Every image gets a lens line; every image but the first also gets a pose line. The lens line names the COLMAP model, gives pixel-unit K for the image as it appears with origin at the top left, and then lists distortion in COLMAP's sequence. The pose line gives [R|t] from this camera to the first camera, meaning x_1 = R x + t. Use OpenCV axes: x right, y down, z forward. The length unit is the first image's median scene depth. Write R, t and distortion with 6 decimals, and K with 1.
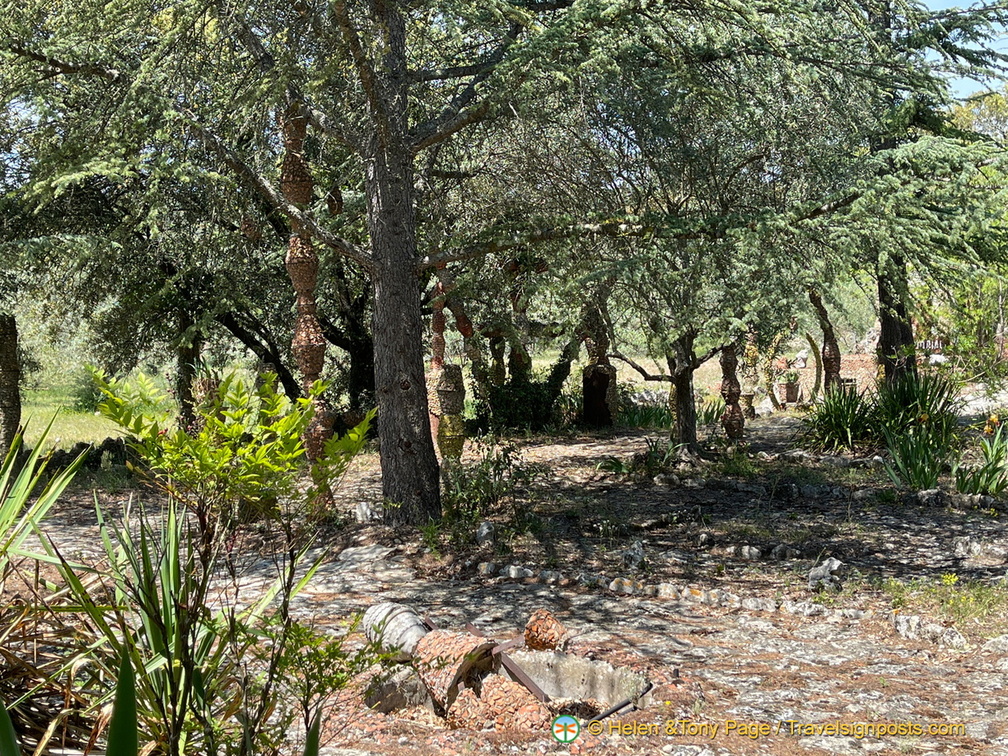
lens RADIAL K [[1311.1, 0, 504.1], [0, 1311.1, 381.4], [0, 0, 1]] dist [-0.008492, 0.000000]
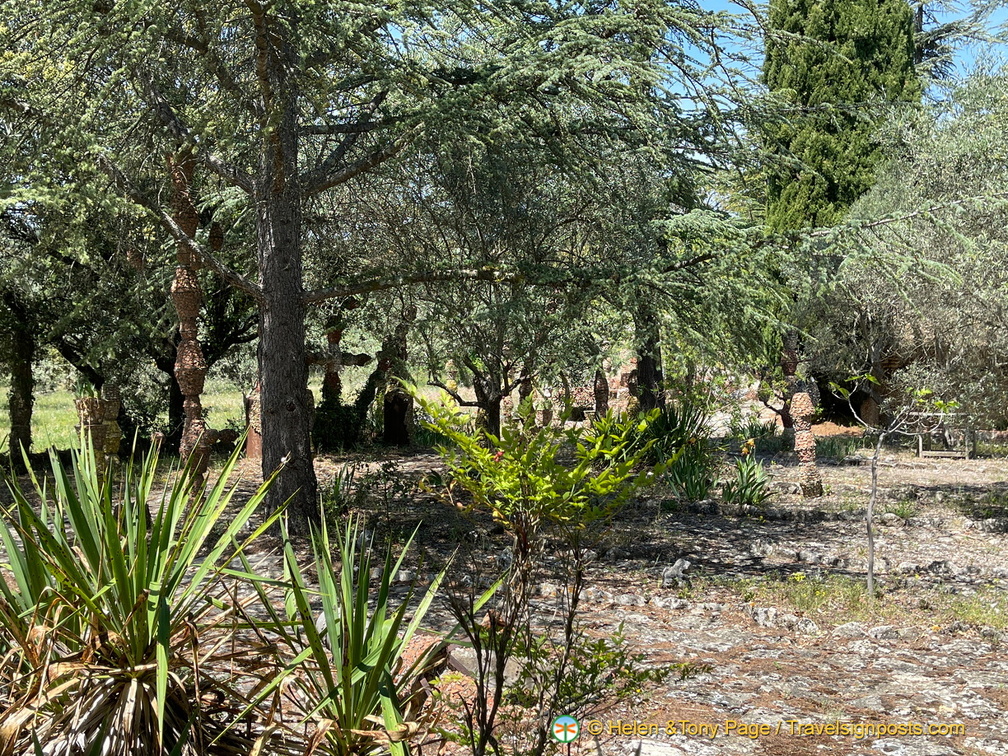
lens RADIAL K [[1121.0, 0, 504.0], [0, 1121.0, 373.5], [0, 0, 1]] dist [0.015386, 0.000000]
pose [[0.972841, 0.023569, 0.230273, -0.128499], [-0.016940, 0.999384, -0.030722, 0.000557], [-0.230855, 0.025987, 0.972641, 0.040144]]
